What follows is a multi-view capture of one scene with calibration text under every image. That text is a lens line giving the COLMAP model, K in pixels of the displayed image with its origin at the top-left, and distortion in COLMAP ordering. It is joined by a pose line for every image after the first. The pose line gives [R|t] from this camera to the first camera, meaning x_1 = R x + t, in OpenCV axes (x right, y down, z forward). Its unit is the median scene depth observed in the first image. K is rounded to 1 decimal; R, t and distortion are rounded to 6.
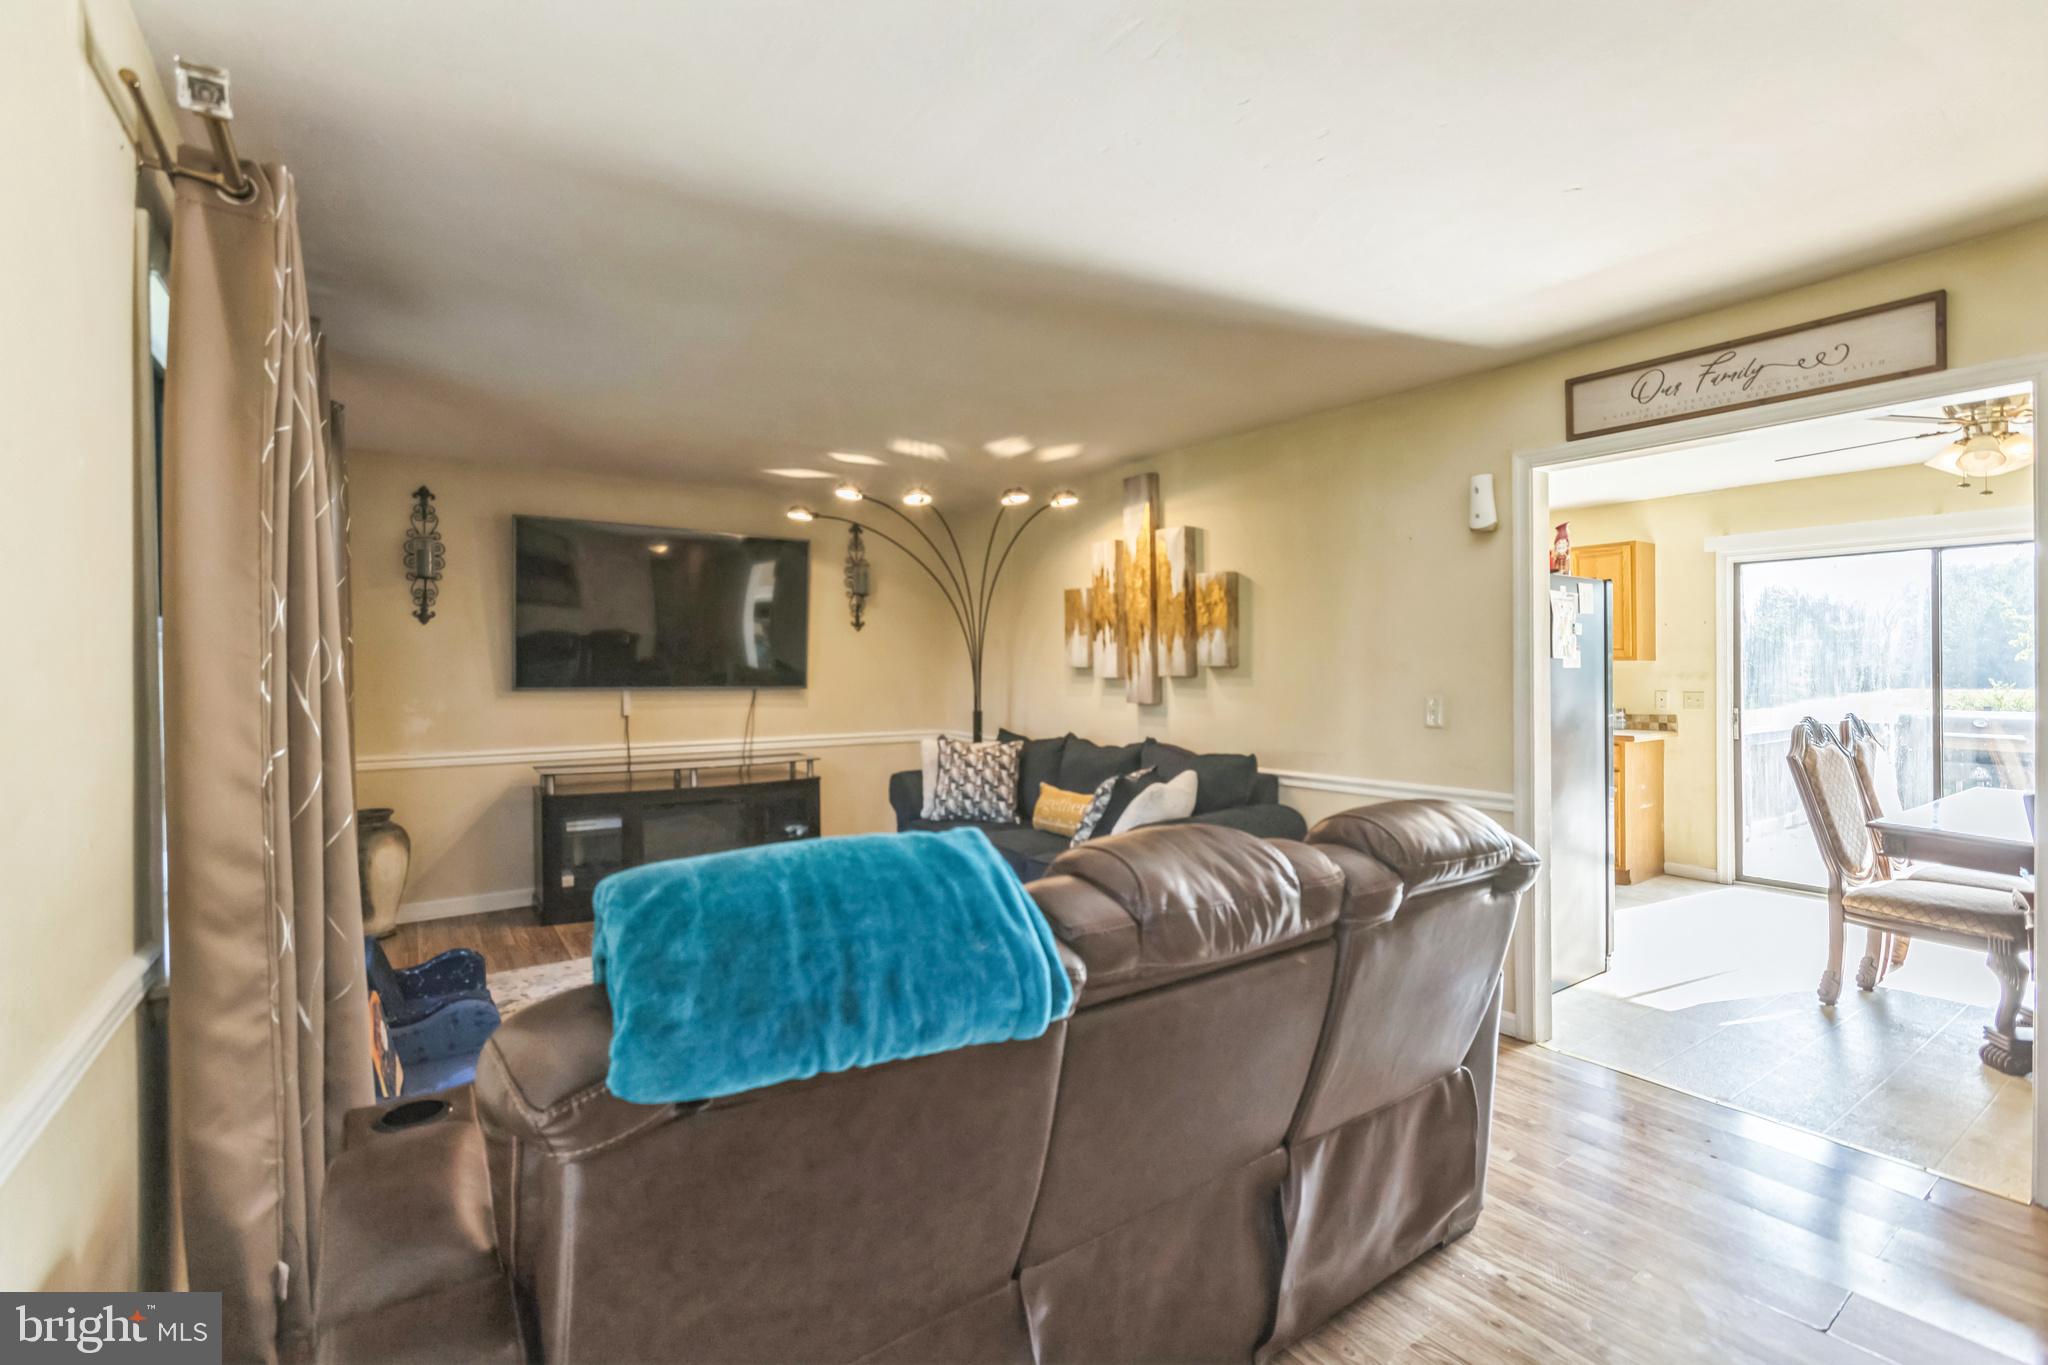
lens RADIAL K [[911.2, 0, 1020.1], [0, 911.2, 671.8], [0, 0, 1]] dist [-0.017165, 0.003972]
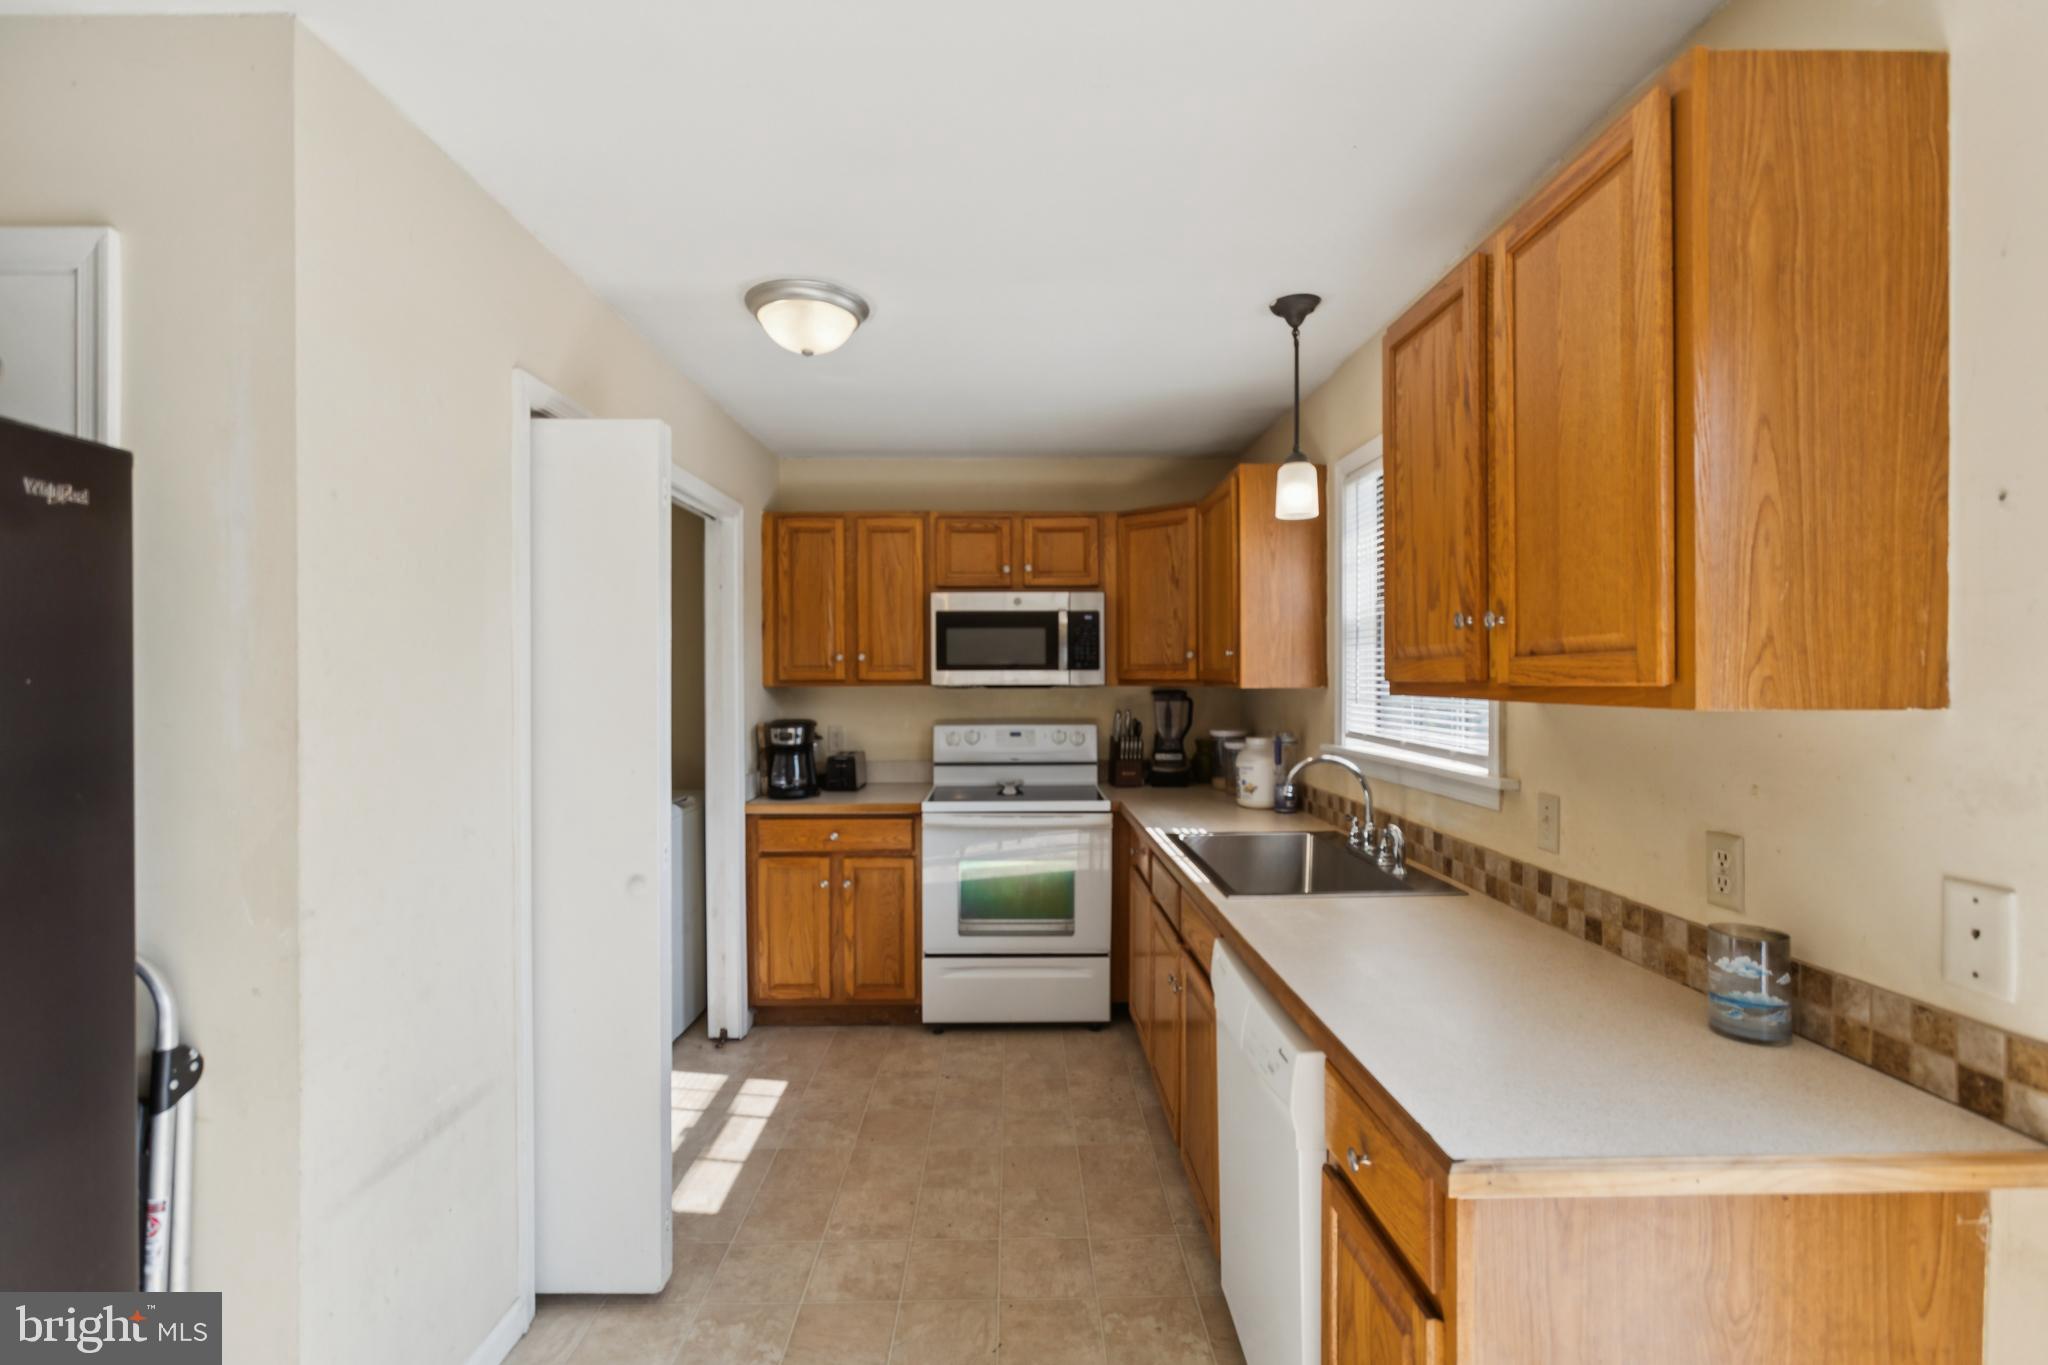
lens RADIAL K [[911.2, 0, 1013.6], [0, 911.2, 677.0], [0, 0, 1]] dist [-0.017165, 0.003972]
pose [[0.830630, 0.003222, -0.556815, 0.659224], [-0.000979, 0.999990, 0.004326, -0.018918], [0.556824, -0.003048, 0.830625, 0.764528]]
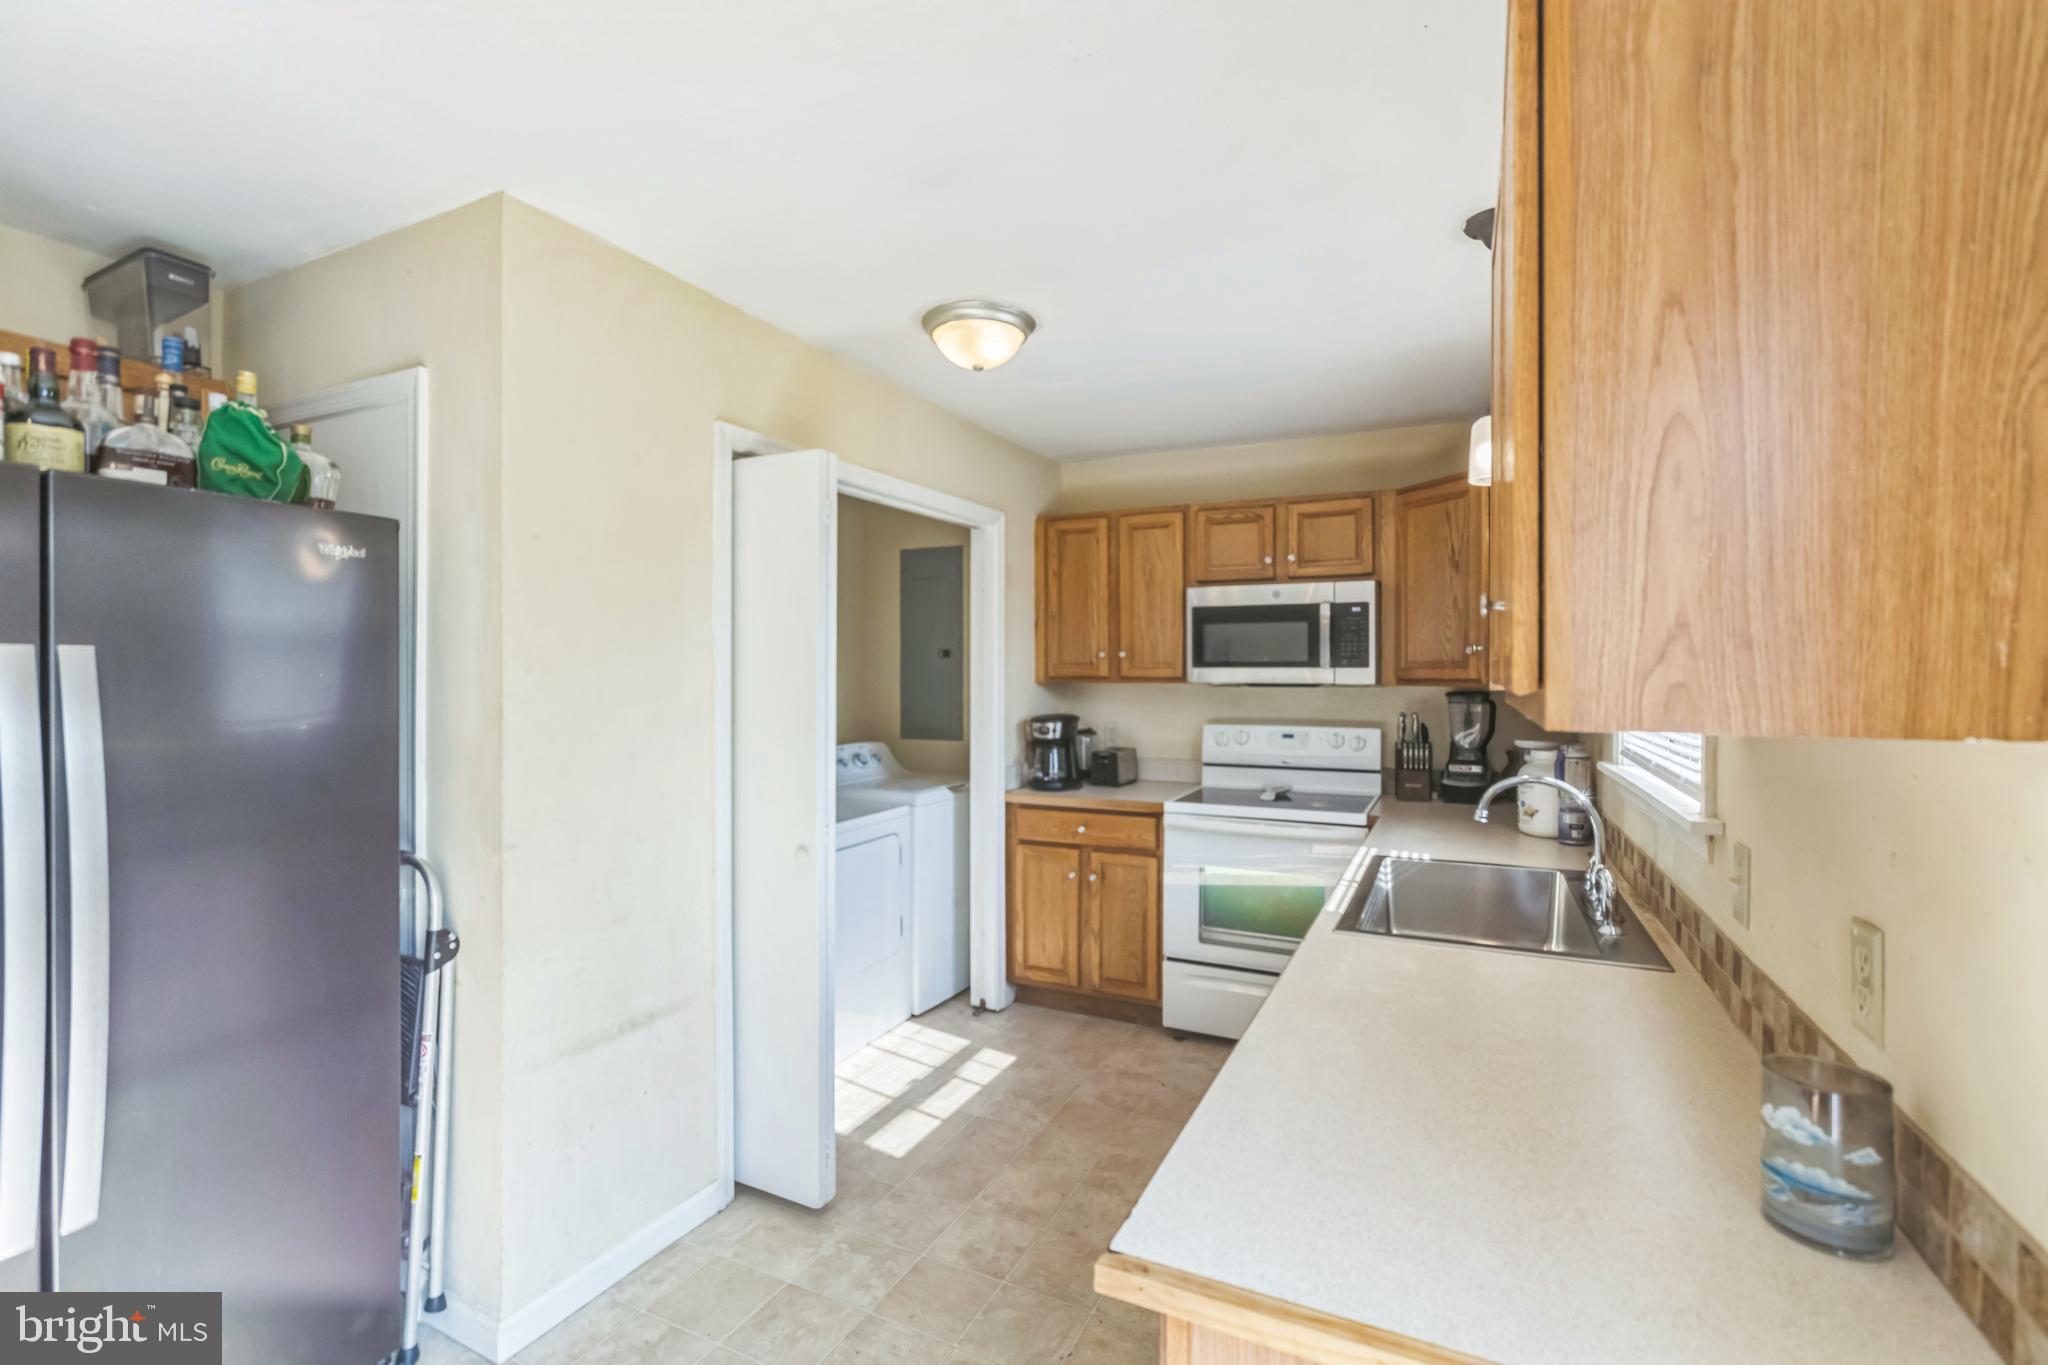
lens RADIAL K [[911.2, 0, 1010.8], [0, 911.2, 671.5], [0, 0, 1]] dist [-0.017165, 0.003972]
pose [[0.479421, 0.005194, -0.877570, 0.745878], [-0.003735, 0.999986, 0.003878, -0.020050], [0.877577, 0.001419, 0.479433, 0.860611]]
